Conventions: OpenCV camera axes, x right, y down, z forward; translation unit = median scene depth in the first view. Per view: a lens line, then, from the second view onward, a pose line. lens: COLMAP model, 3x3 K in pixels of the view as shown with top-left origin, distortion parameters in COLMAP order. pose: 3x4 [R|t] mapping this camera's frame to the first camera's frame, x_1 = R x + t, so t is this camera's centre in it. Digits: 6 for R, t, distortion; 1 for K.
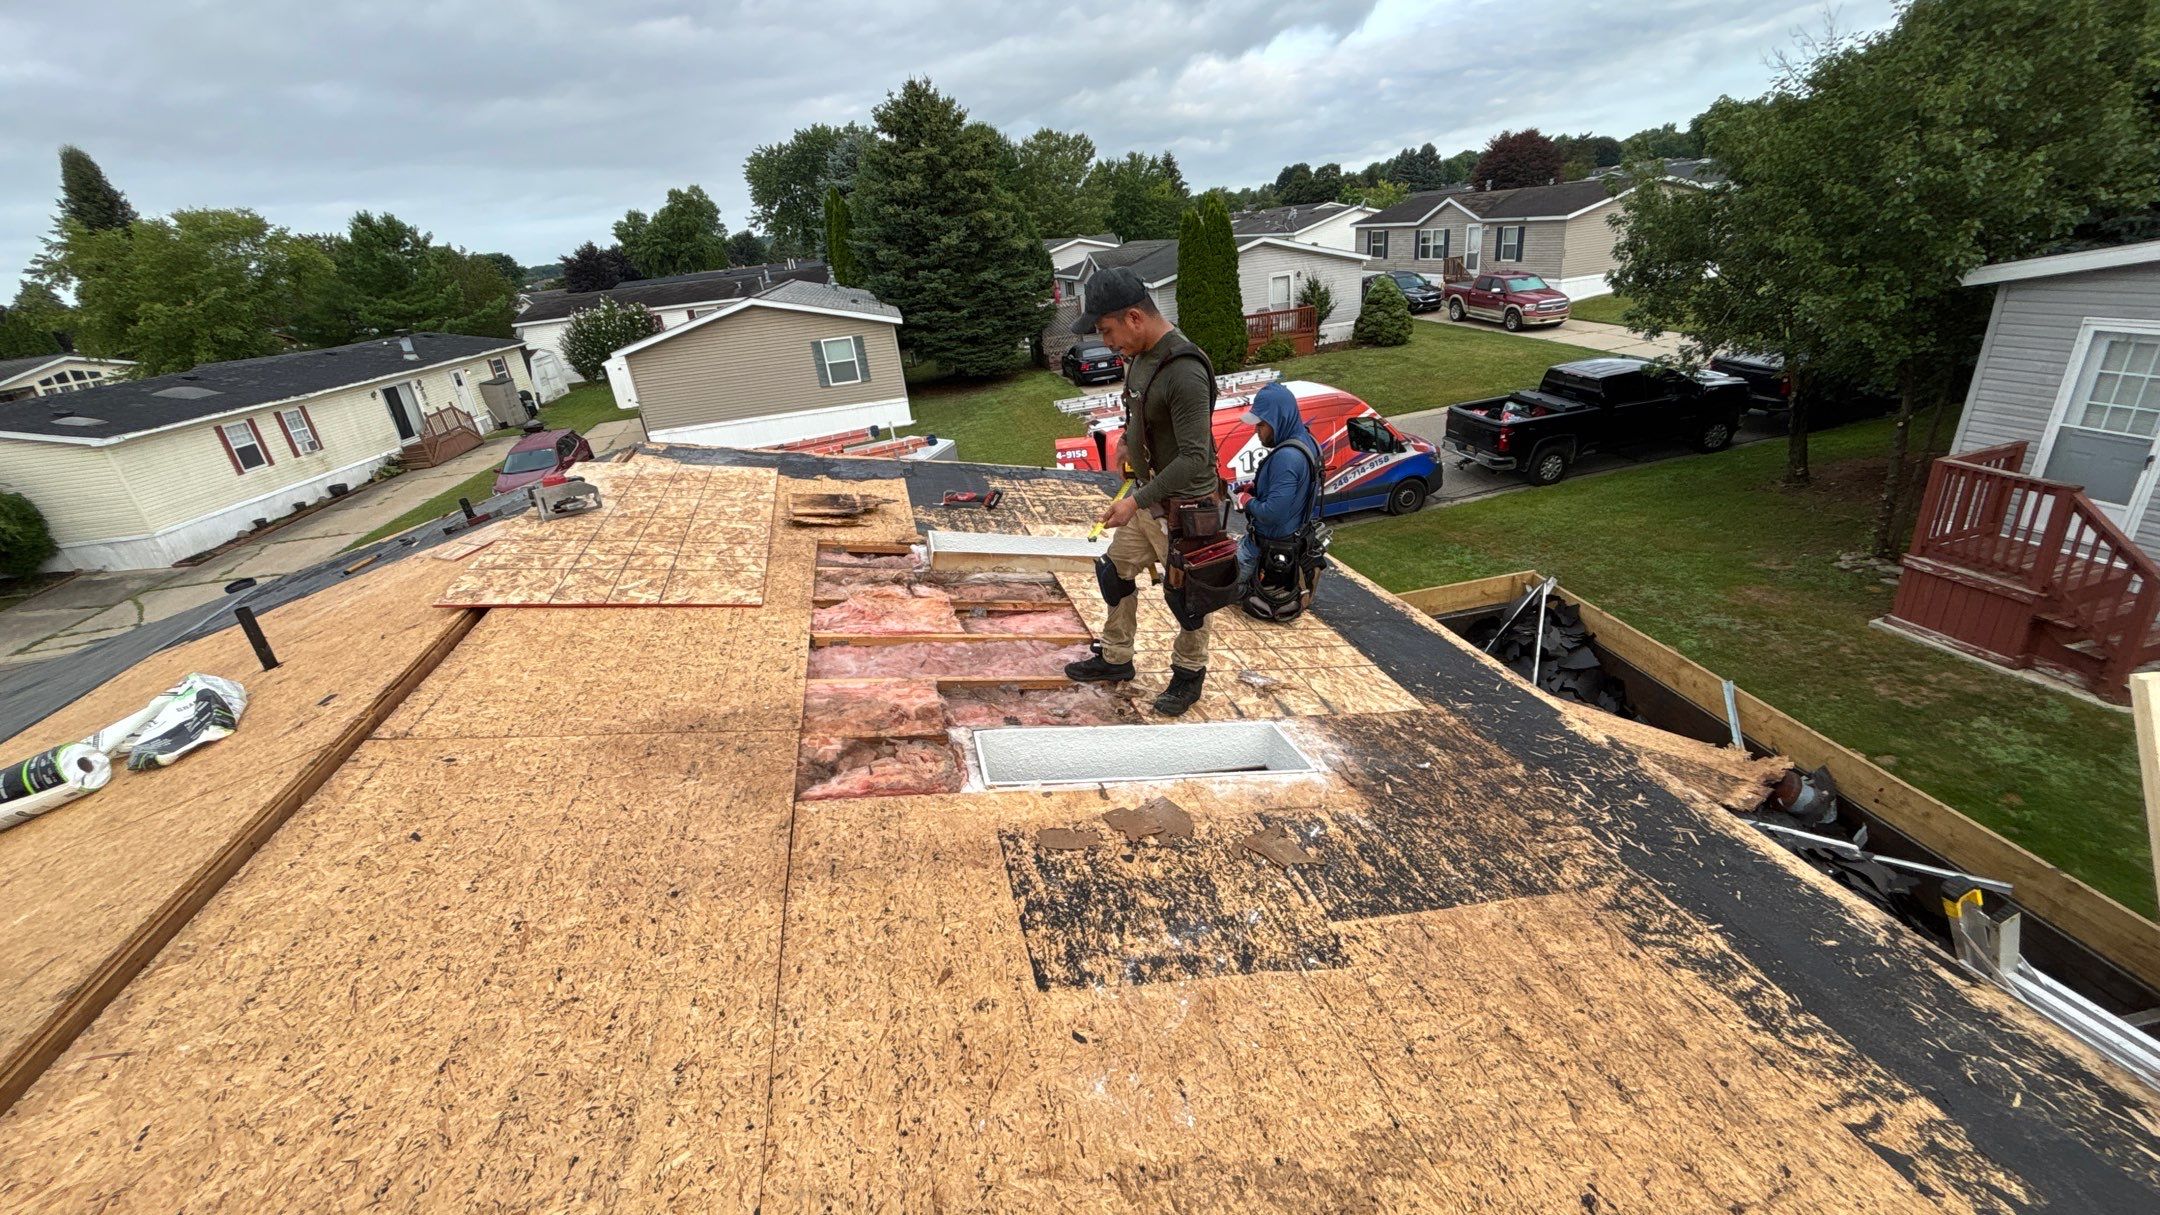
lens RADIAL K [[878.6, 0, 1080.0], [0, 878.6, 604.8], [0, 0, 1]] dist [-0.003251, 0.003173]
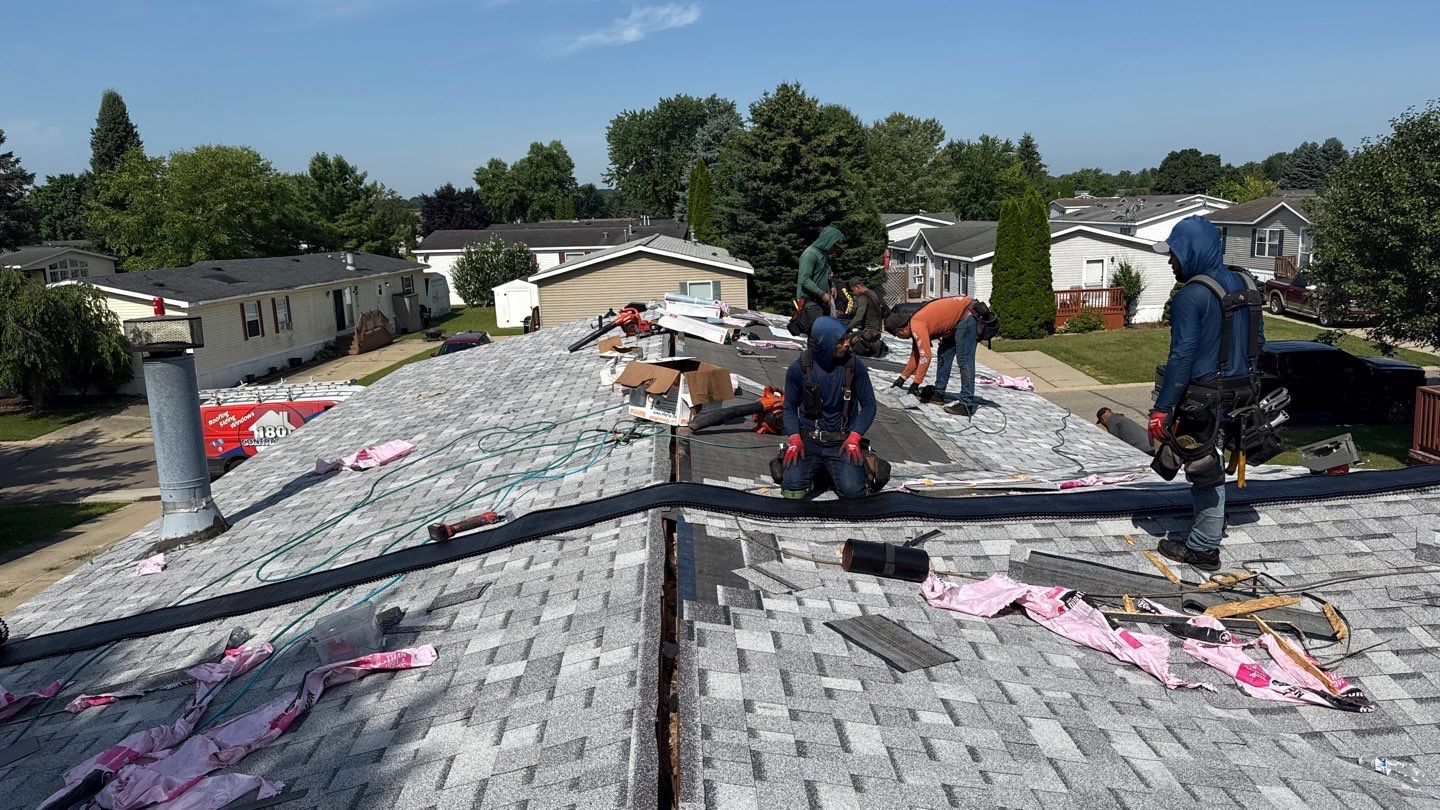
lens RADIAL K [[1008.1, 0, 725.1], [0, 1008.1, 404.8], [0, 0, 1]] dist [0.128444, -0.213669]
pose [[0.978679, 0.101663, -0.178473, 0.021352], [-0.135272, 0.972886, -0.187599, 0.097142], [0.154563, 0.207742, 0.965895, -0.251372]]
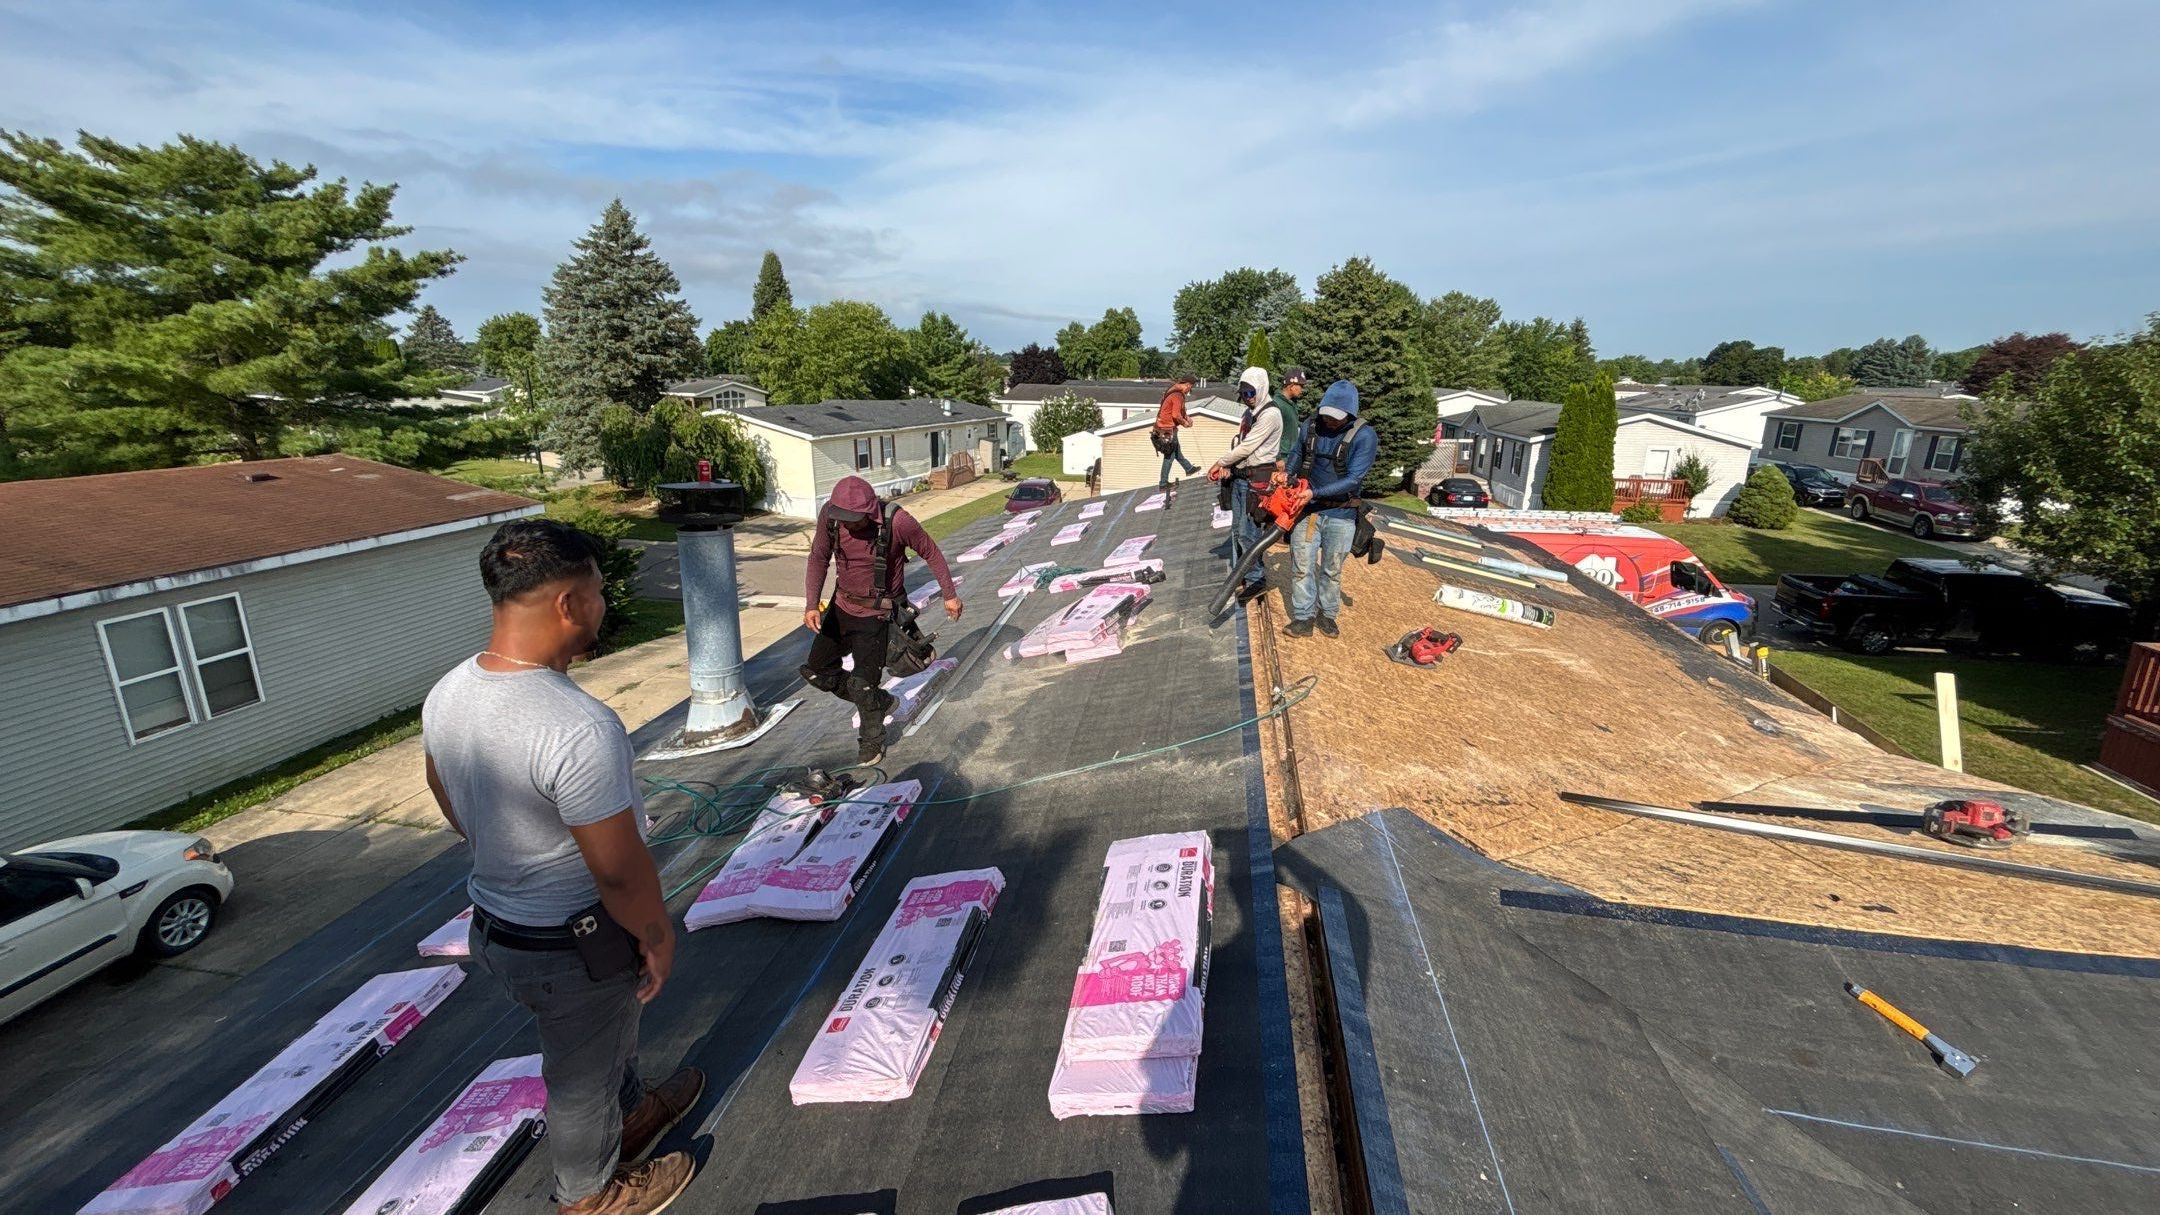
lens RADIAL K [[875.2, 0, 1080.0], [0, 875.2, 607.5], [0, 0, 1]] dist [0.000934, 0.000839]
pose [[0.913261, 0.211364, -0.348252, -0.008017], [-0.253030, 0.964285, -0.078299, 0.074234], [0.319264, 0.159625, 0.934125, -0.193885]]
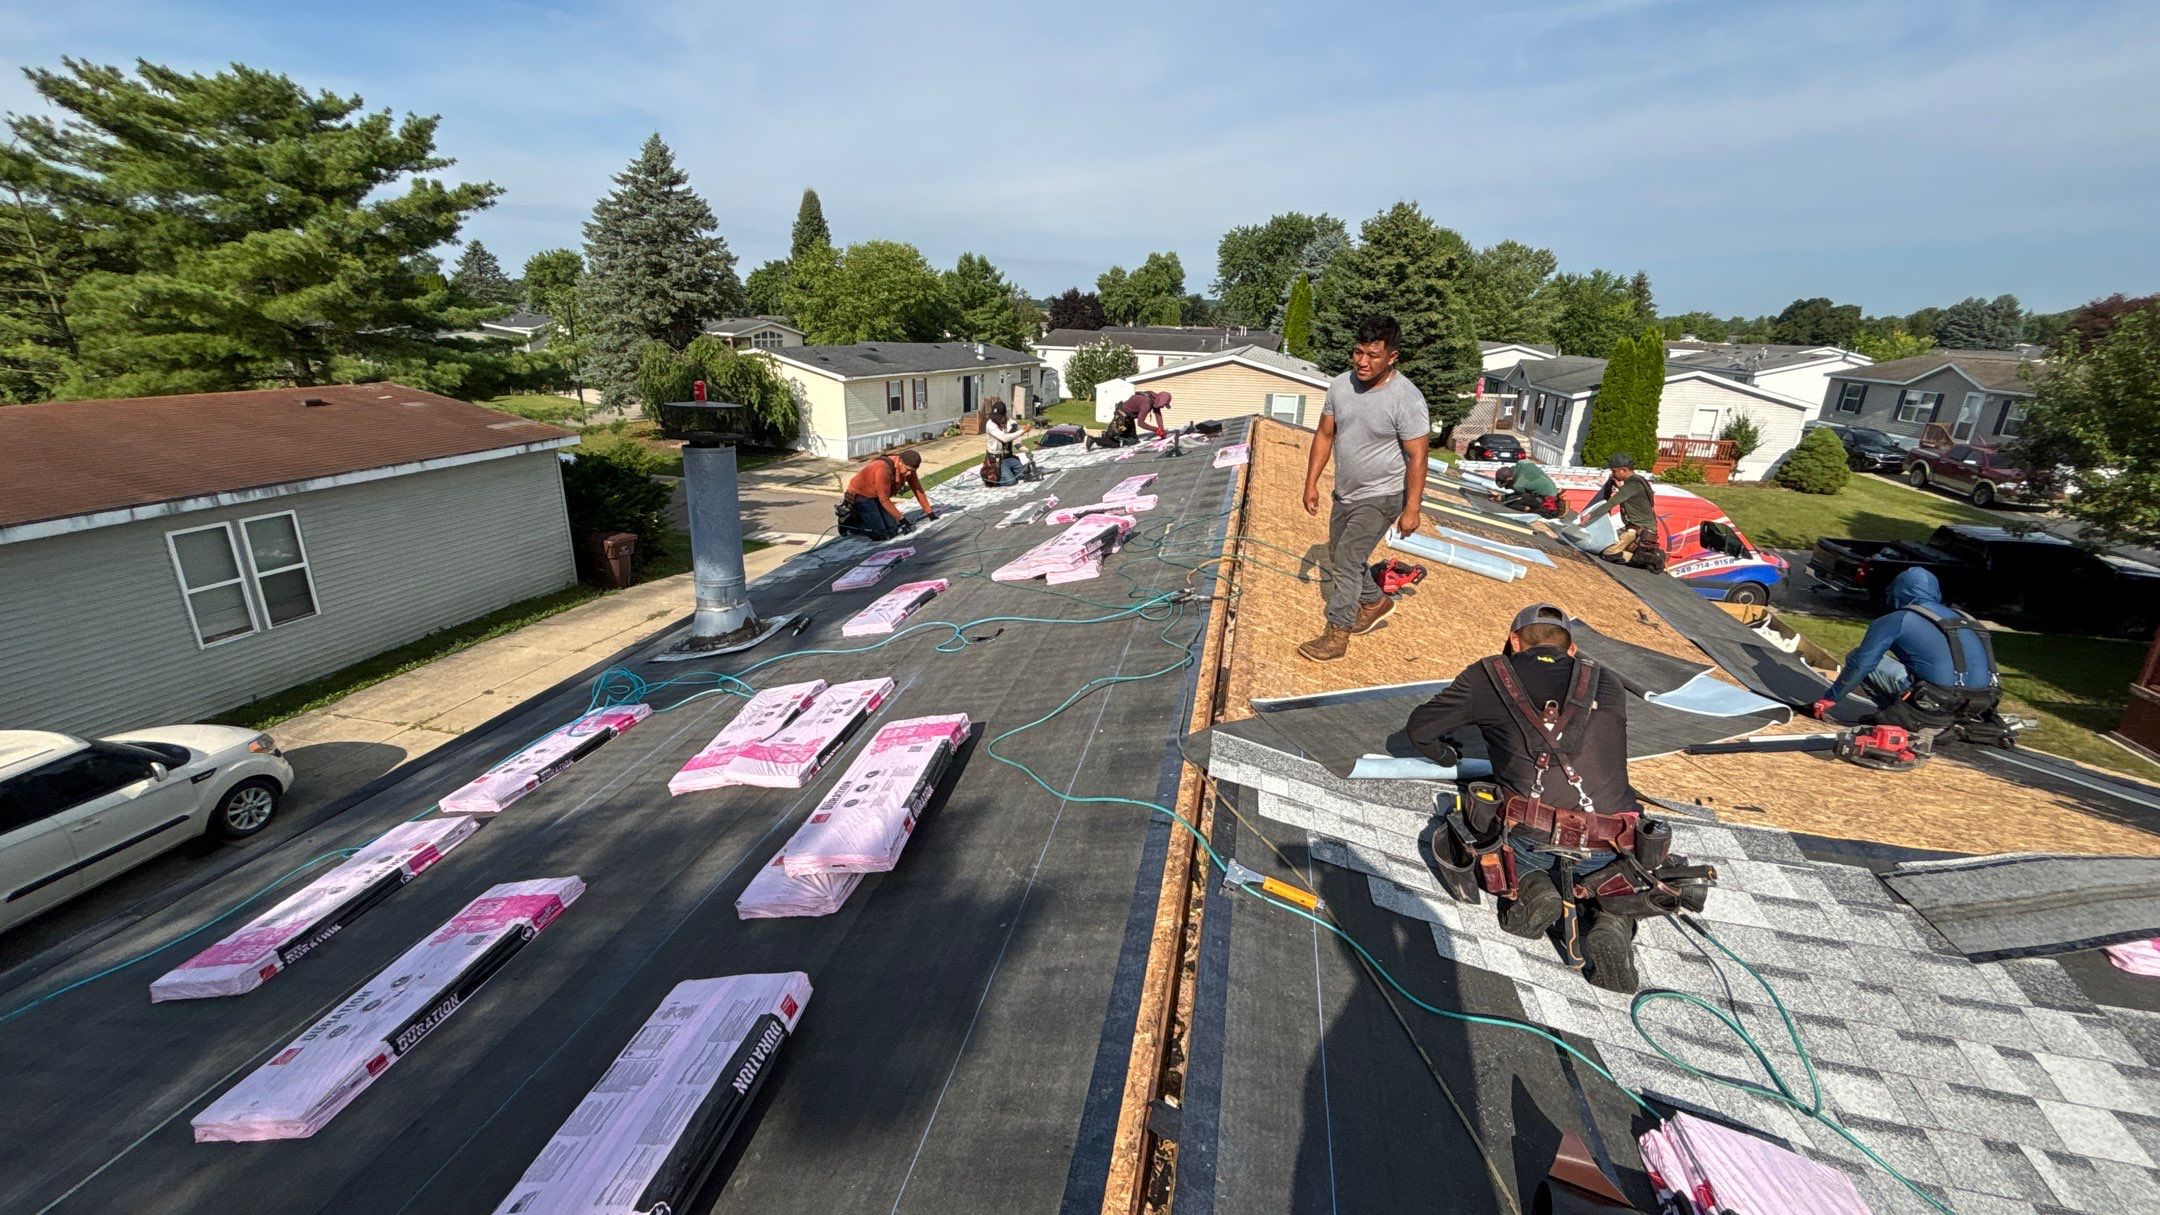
lens RADIAL K [[878.6, 0, 1080.0], [0, 878.6, 604.8], [0, 0, 1]] dist [-0.003251, 0.003173]
pose [[0.892189, 0.256347, -0.371866, 0.005684], [-0.283036, 0.958940, -0.018018, 0.077213], [0.351978, 0.121327, 0.928112, -0.197468]]
